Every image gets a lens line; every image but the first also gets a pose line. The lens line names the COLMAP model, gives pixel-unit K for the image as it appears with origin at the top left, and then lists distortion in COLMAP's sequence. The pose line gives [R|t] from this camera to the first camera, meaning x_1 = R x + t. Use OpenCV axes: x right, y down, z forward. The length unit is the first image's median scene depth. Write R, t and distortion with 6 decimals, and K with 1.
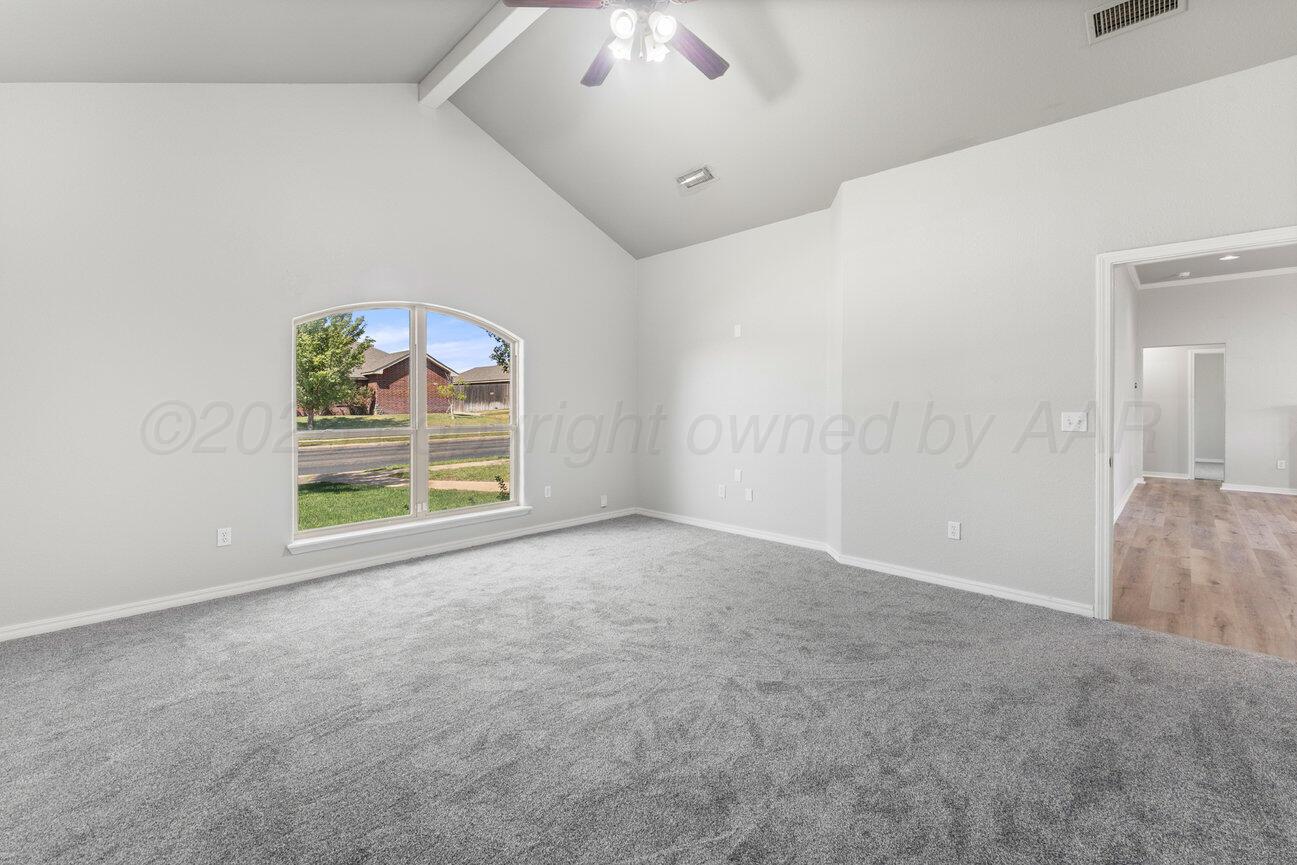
lens RADIAL K [[525.0, 0, 664.1], [0, 525.0, 411.8], [0, 0, 1]] dist [-0.000177, -0.000086]
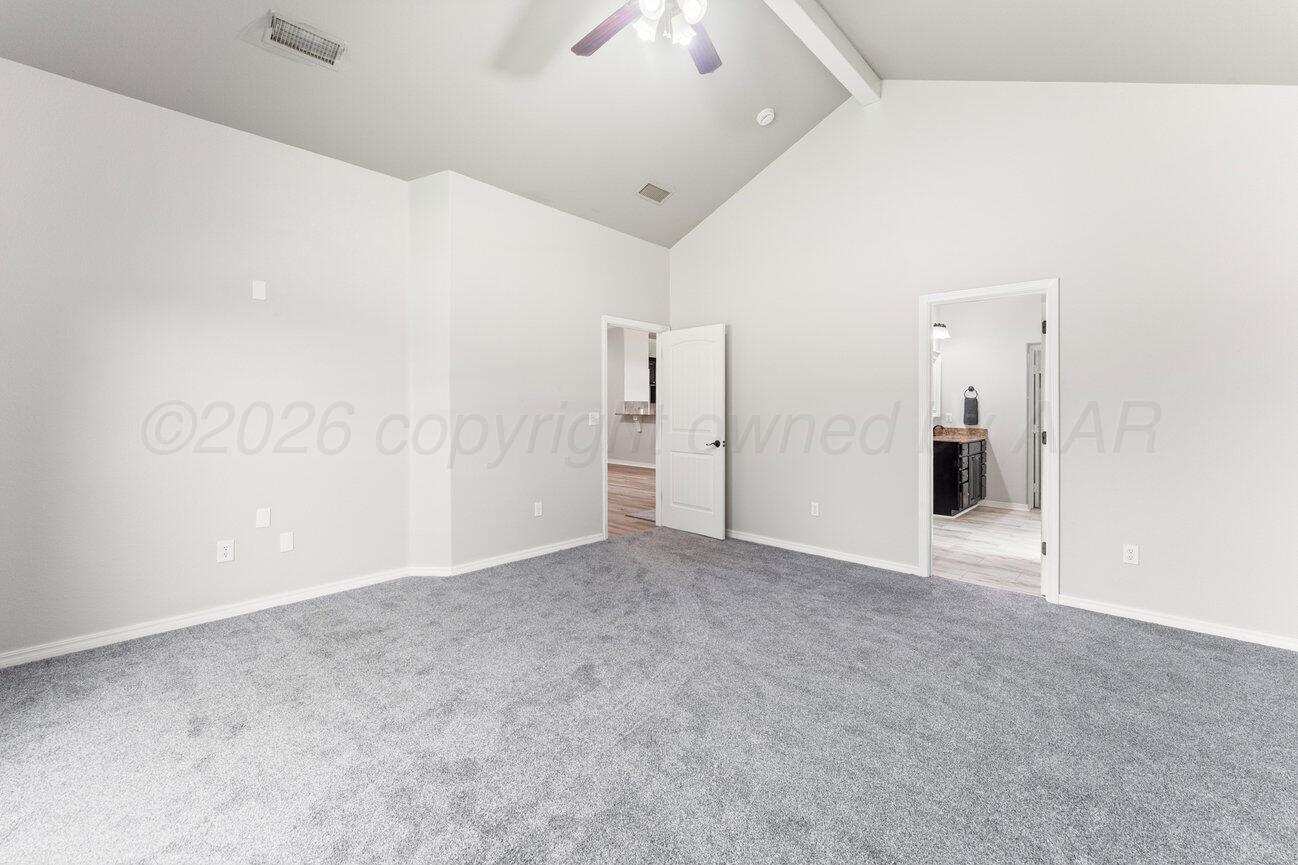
lens RADIAL K [[545.5, 0, 645.2], [0, 545.5, 415.4], [0, 0, 1]] dist [-0.000661, -0.000458]
pose [[-0.005960, -0.011094, 0.999921, -0.801036], [0.010032, 0.999887, 0.011153, -0.008302], [-0.999932, 0.010098, -0.005848, 0.826176]]
